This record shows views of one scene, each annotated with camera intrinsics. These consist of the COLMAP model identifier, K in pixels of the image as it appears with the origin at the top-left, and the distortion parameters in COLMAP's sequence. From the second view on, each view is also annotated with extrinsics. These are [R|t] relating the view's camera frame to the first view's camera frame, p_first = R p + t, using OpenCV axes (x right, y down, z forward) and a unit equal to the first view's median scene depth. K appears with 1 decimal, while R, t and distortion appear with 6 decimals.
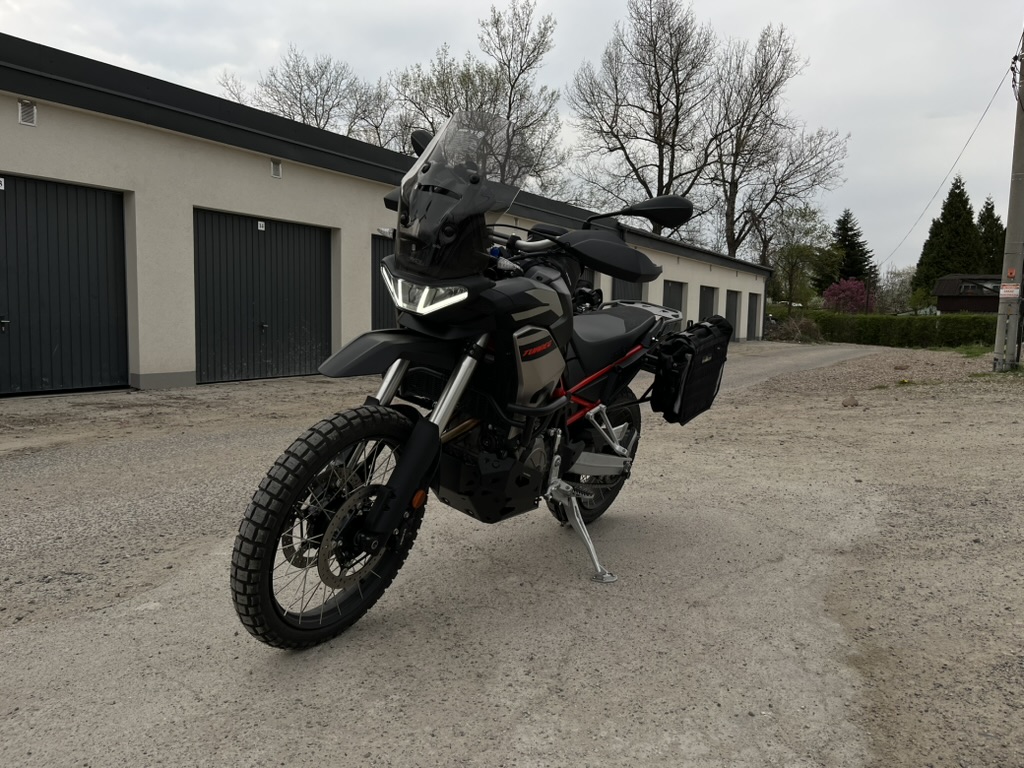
lens RADIAL K [[775.3, 0, 519.8], [0, 775.3, 385.6], [0, 0, 1]] dist [0.074207, -0.107990]
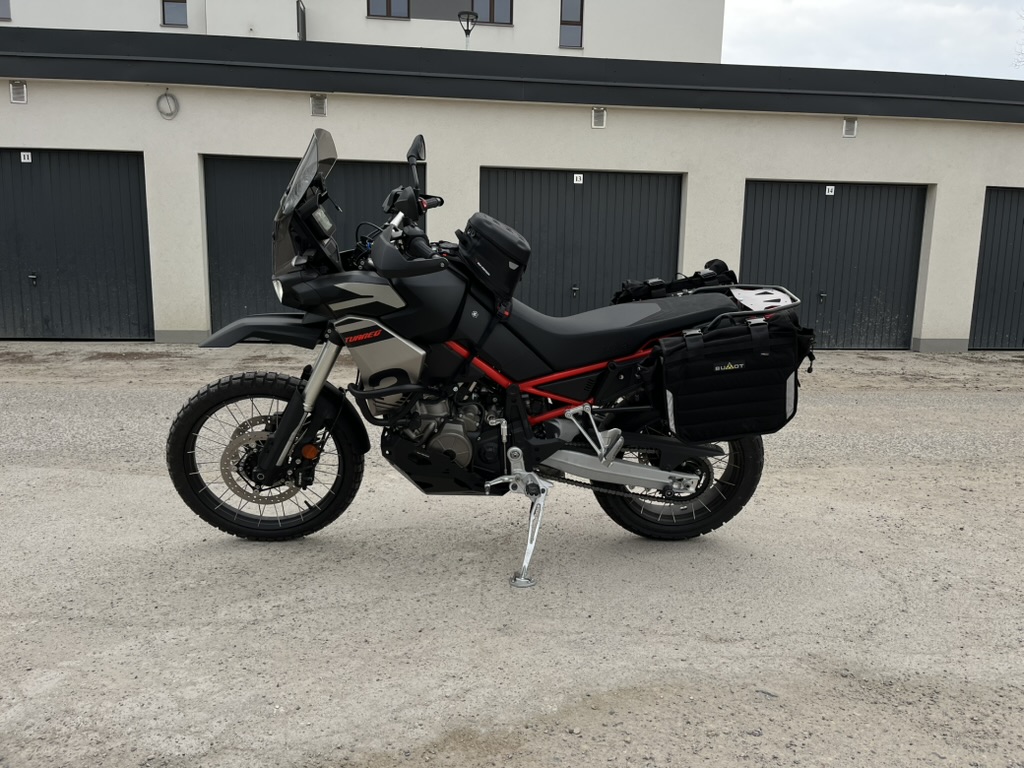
lens RADIAL K [[775.3, 0, 519.8], [0, 775.3, 385.6], [0, 0, 1]] dist [0.074207, -0.107990]
pose [[0.594056, 0.119104, -0.795558, 0.893806], [-0.079670, 0.992827, 0.089146, -0.081774], [0.800469, 0.010425, 0.599284, 0.449871]]
